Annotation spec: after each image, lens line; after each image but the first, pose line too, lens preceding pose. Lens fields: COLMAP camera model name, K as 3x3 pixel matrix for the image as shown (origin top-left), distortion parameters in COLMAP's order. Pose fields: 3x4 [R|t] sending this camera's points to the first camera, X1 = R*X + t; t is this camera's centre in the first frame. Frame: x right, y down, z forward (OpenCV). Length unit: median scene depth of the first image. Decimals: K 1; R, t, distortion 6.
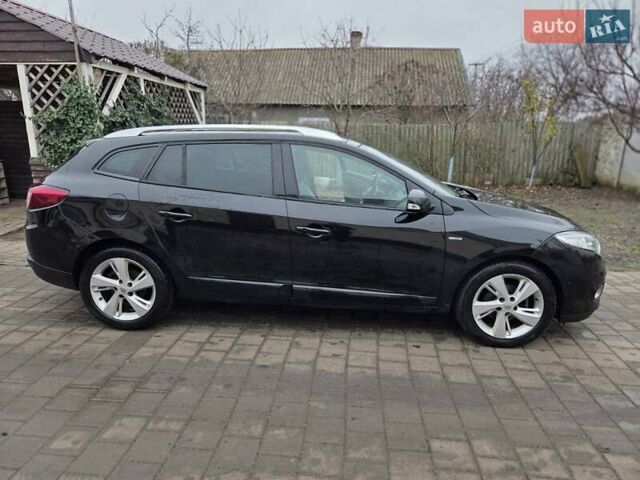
lens RADIAL K [[425.5, 0, 320.0], [0, 425.5, 240.0], [0, 0, 1]] dist [0.064583, -0.066200]
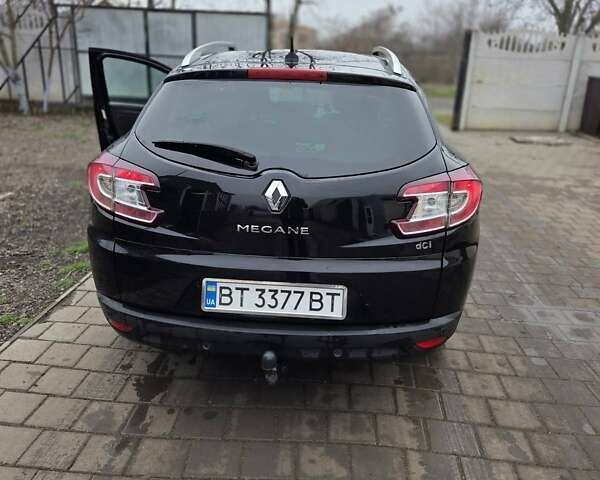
lens RADIAL K [[530.0, 0, 298.3], [0, 530.0, 246.2], [0, 0, 1]] dist [0.035332, -0.011923]
pose [[-0.008558, -0.322705, 0.946461, -1.279130], [0.232648, 0.919880, 0.315745, -0.282539], [-0.972523, 0.222894, 0.067204, 1.142019]]
